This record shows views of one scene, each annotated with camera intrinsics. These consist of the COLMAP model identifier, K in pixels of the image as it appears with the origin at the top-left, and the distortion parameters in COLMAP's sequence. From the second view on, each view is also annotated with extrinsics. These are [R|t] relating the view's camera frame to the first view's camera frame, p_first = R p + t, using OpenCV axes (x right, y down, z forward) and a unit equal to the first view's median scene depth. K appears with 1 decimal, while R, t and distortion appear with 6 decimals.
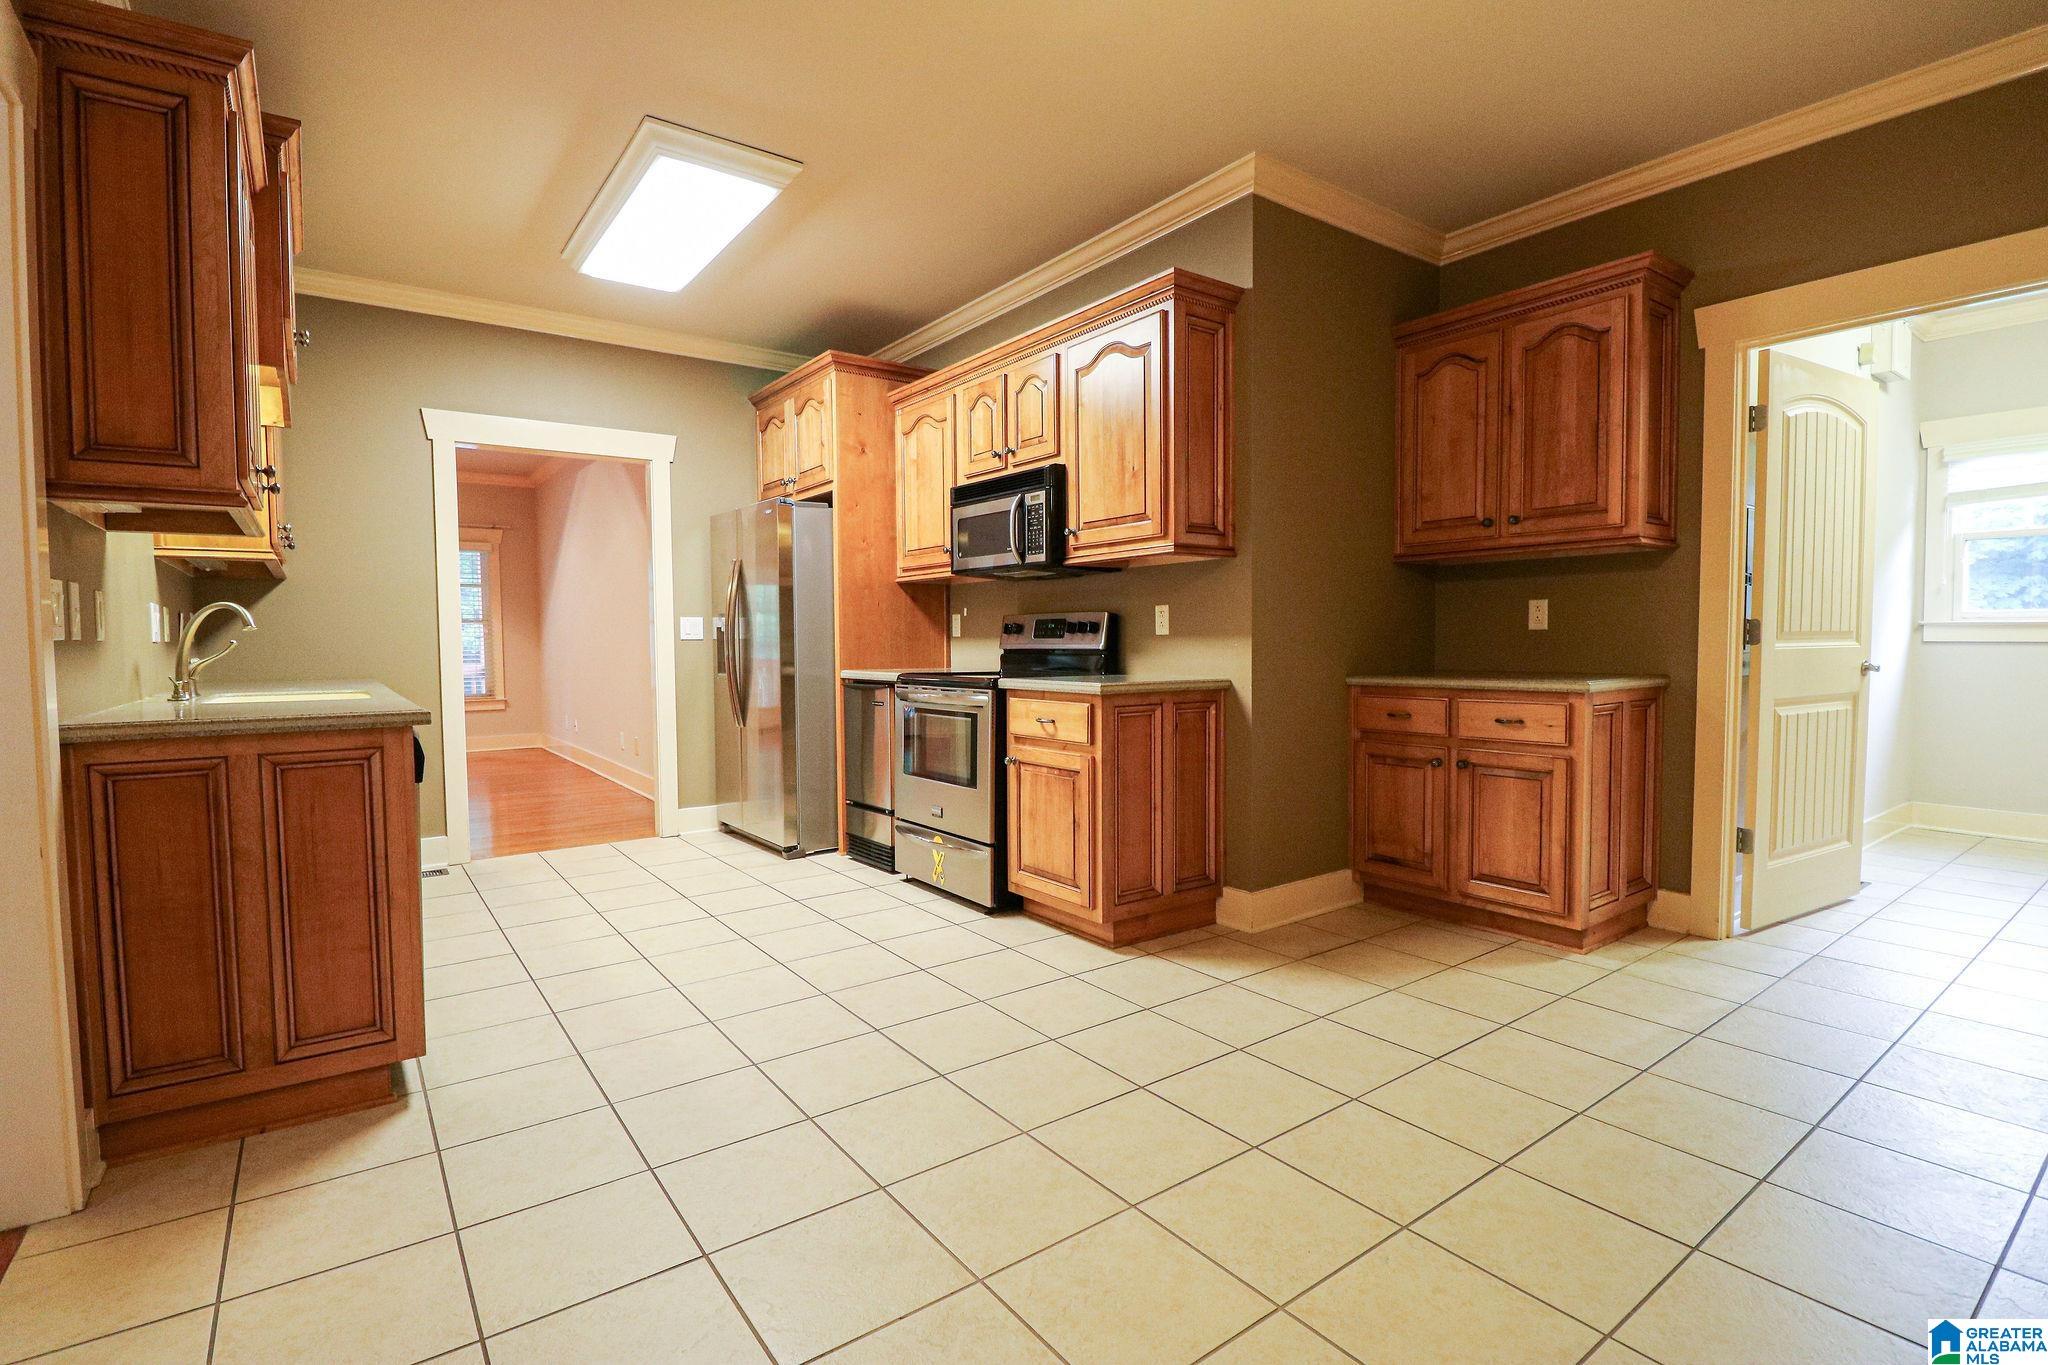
lens RADIAL K [[962.7, 0, 1027.5], [0, 962.7, 680.0], [0, 0, 1]] dist [0.007769, -0.013171]
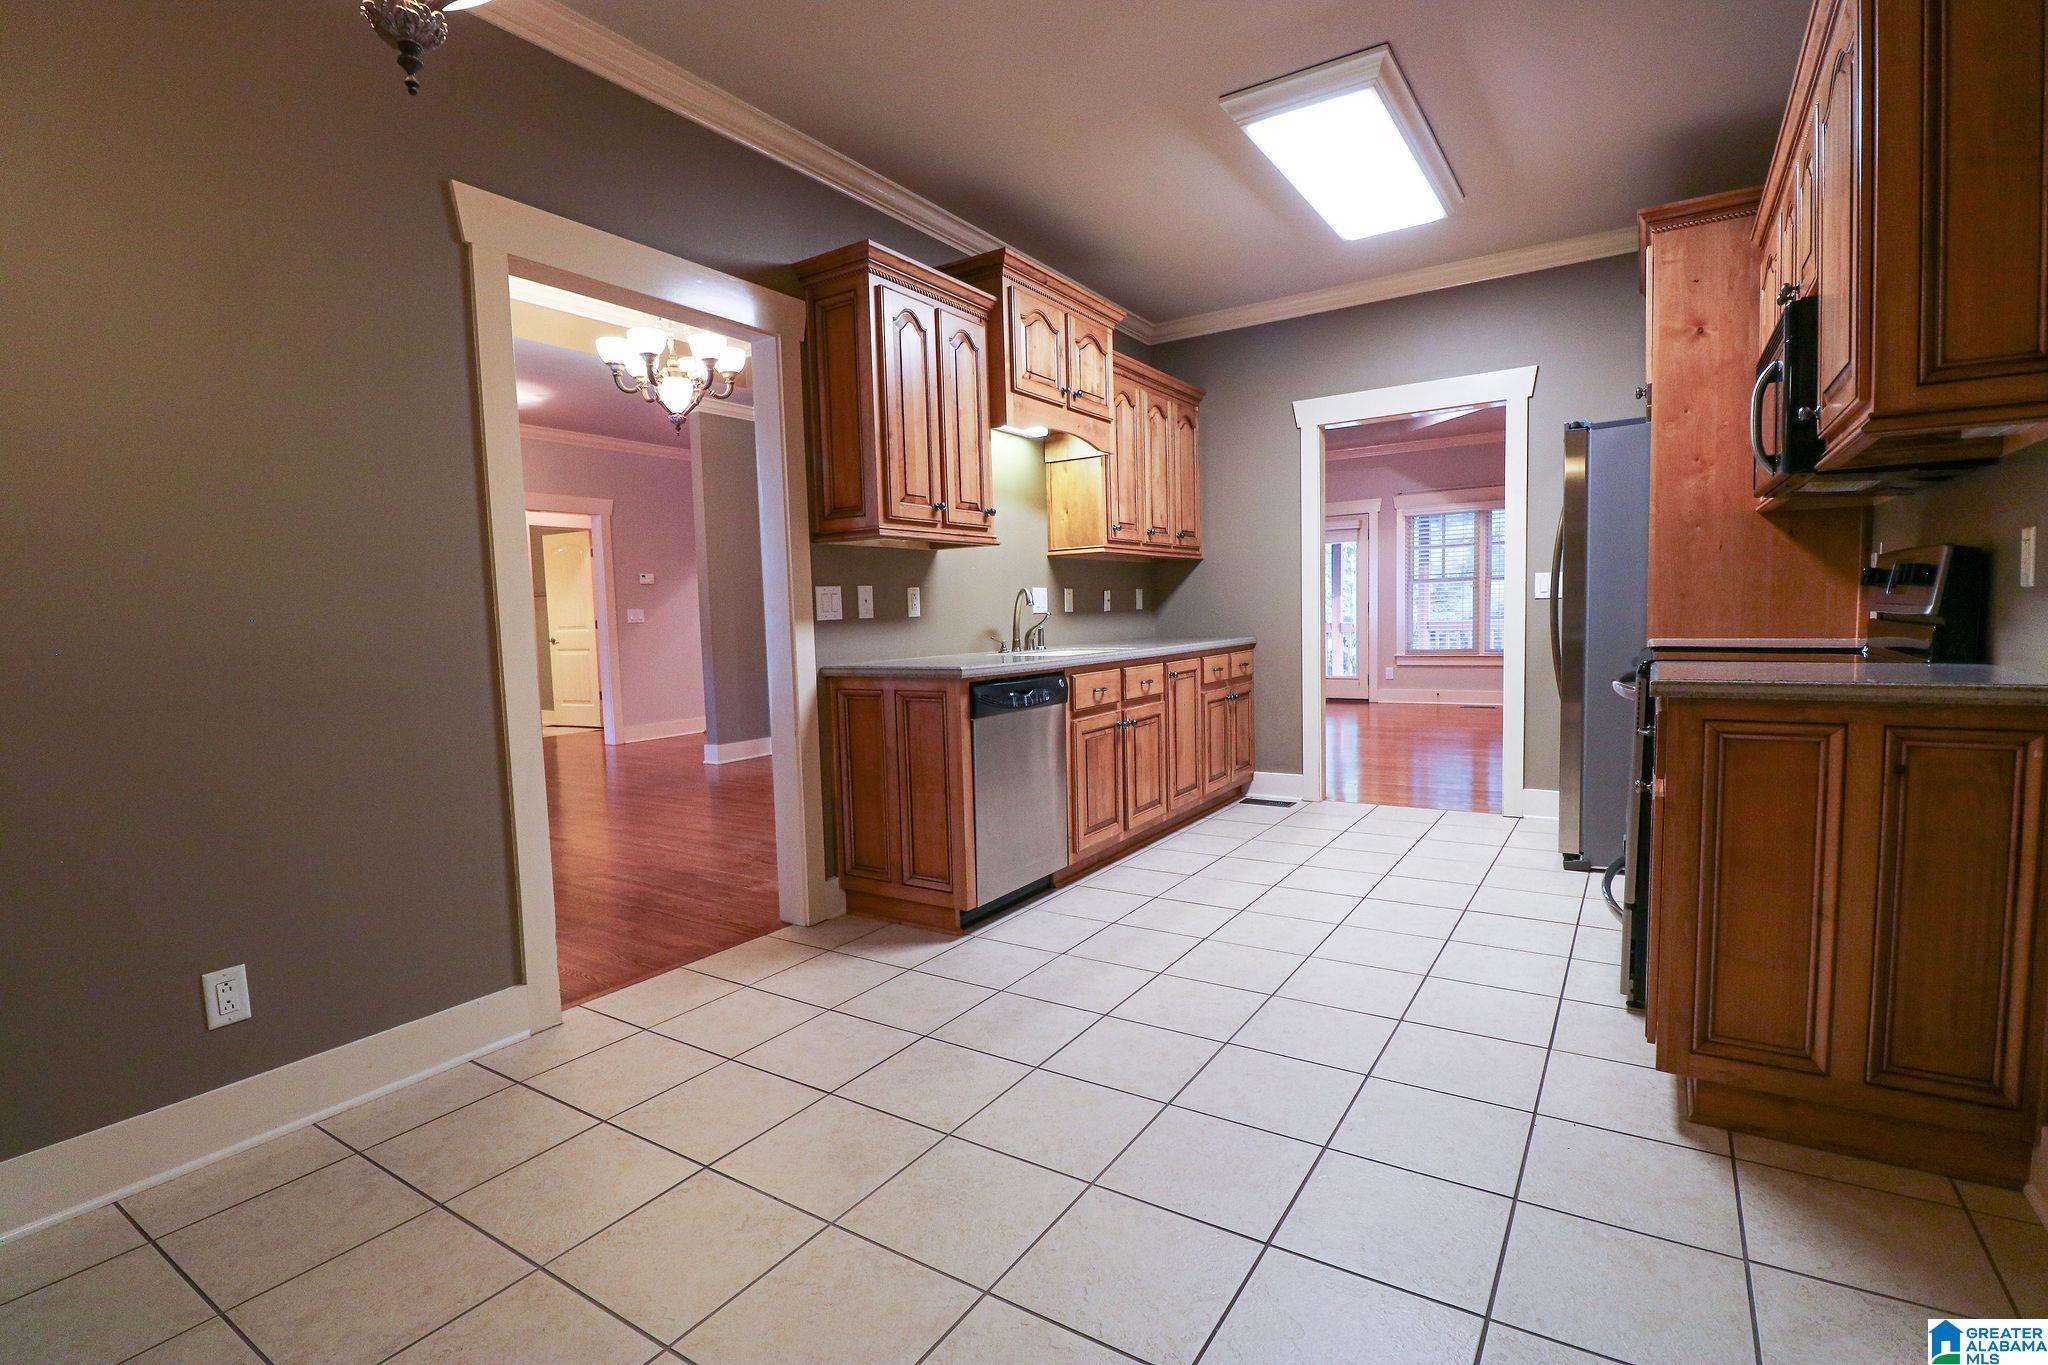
lens RADIAL K [[962.7, 0, 1027.5], [0, 962.7, 680.0], [0, 0, 1]] dist [0.007769, -0.013171]
pose [[0.352241, 0.064832, -0.933661, 0.512148], [-0.013332, 0.997844, 0.064259, -0.029811], [0.935814, -0.010188, 0.352346, 0.427849]]
